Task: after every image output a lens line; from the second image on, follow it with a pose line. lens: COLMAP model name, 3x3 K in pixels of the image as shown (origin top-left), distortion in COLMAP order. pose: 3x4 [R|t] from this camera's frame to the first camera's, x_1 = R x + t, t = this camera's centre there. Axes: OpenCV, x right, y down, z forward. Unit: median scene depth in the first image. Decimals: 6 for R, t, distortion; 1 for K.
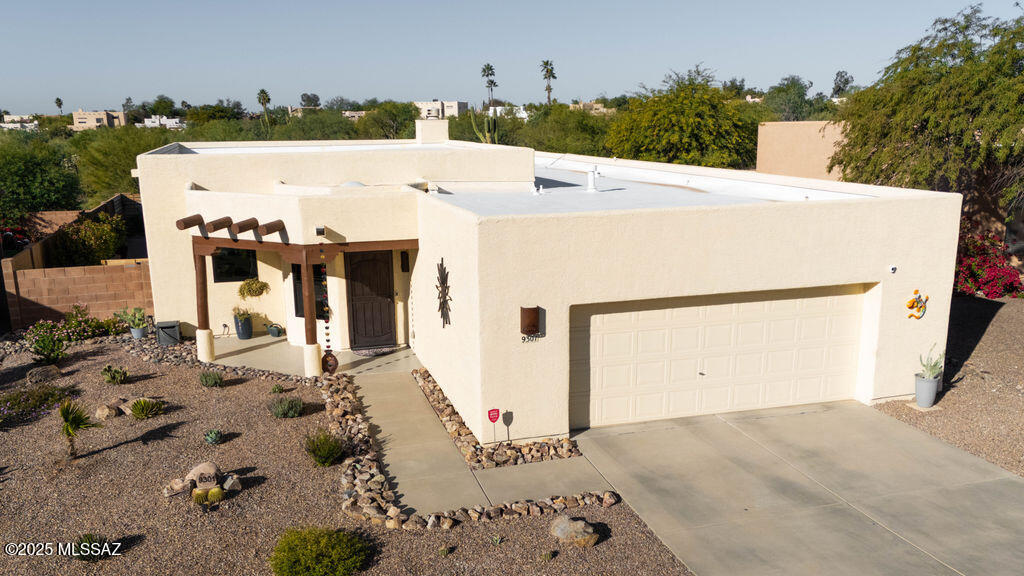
lens RADIAL K [[890.2, 0, 512.0], [0, 890.2, 288.0], [0, 0, 1]] dist [0.031596, -0.004004]
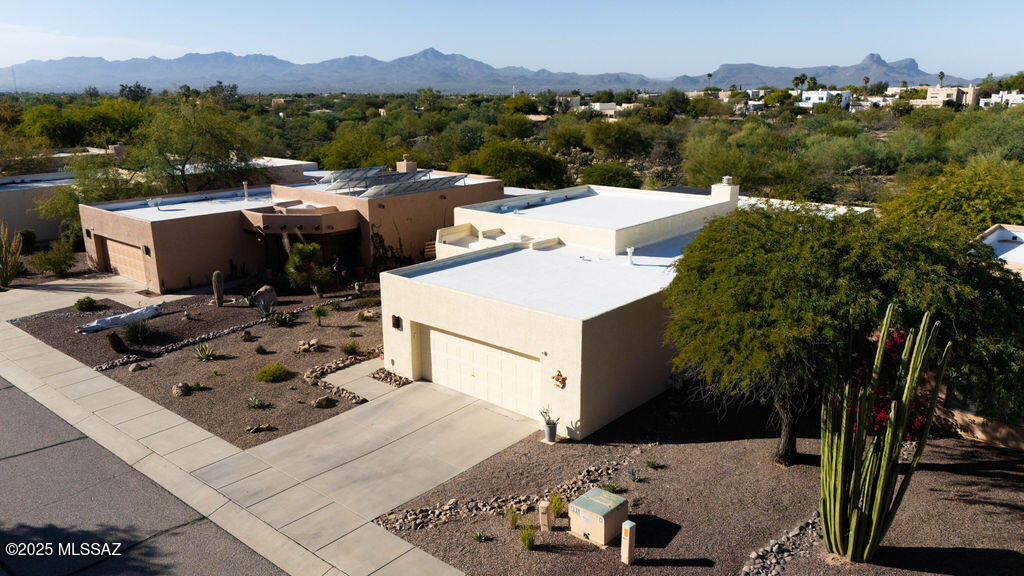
lens RADIAL K [[749.9, 0, 512.0], [0, 749.9, 288.0], [0, 0, 1]] dist [0.088801, -0.096745]
pose [[0.538582, 0.229184, -0.810804, 1.336098], [-0.163820, 0.972415, 0.166047, -0.322066], [0.826494, 0.043396, 0.561270, 0.140249]]
